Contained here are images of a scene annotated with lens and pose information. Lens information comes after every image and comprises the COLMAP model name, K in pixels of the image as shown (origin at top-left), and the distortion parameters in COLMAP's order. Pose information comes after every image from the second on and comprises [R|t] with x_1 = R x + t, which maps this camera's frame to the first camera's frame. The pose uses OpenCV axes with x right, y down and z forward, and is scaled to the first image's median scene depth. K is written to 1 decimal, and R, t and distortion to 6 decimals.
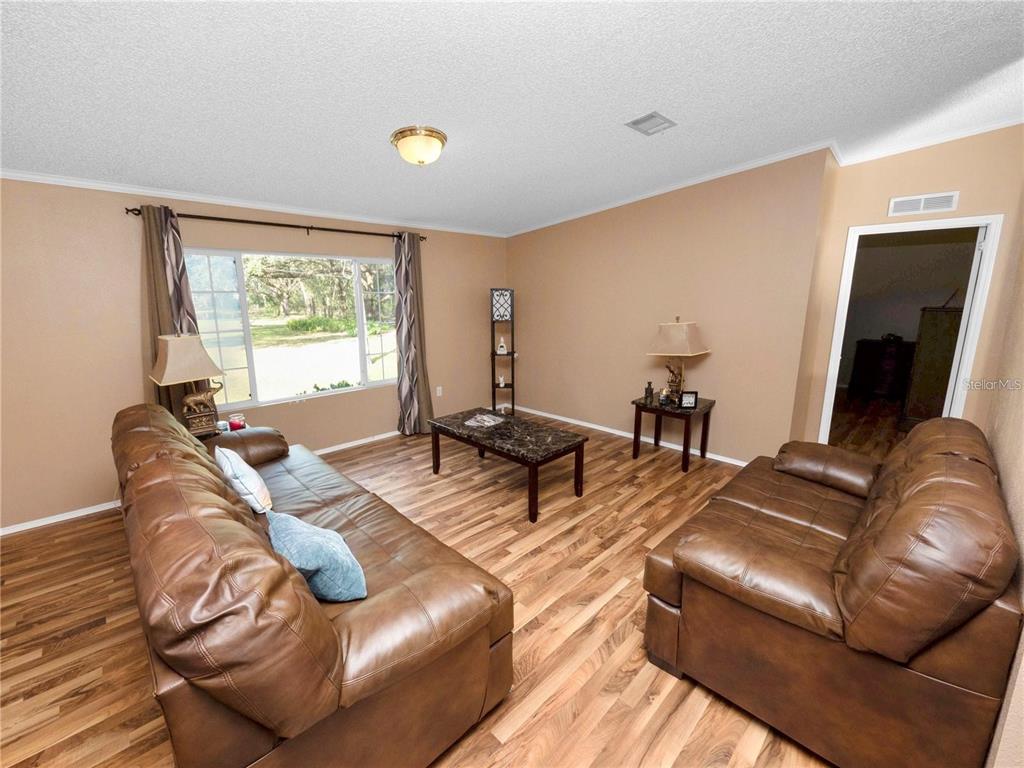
lens RADIAL K [[429.1, 0, 507.2], [0, 429.1, 381.6], [0, 0, 1]] dist [-0.008541, 0.000449]
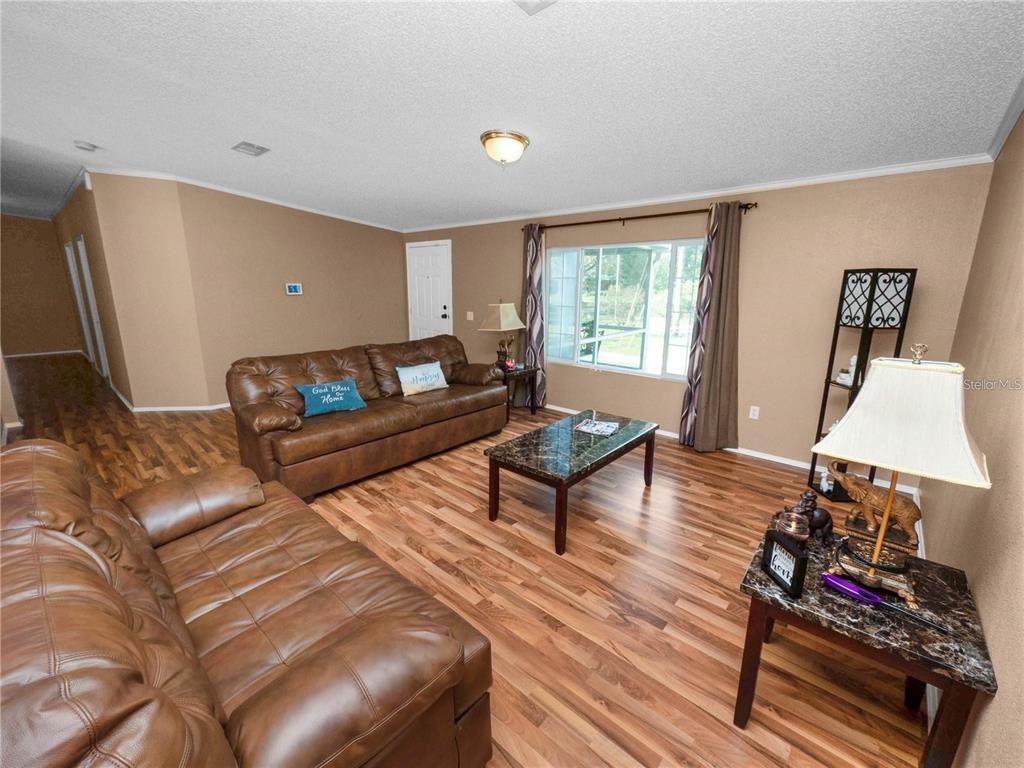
lens RADIAL K [[429.1, 0, 507.2], [0, 429.1, 381.6], [0, 0, 1]] dist [-0.008541, 0.000449]
pose [[0.059569, 0.224856, -0.972570, 0.814990], [-0.201985, 0.956861, 0.208852, -0.150525], [0.977575, 0.184003, 0.102417, 0.785139]]
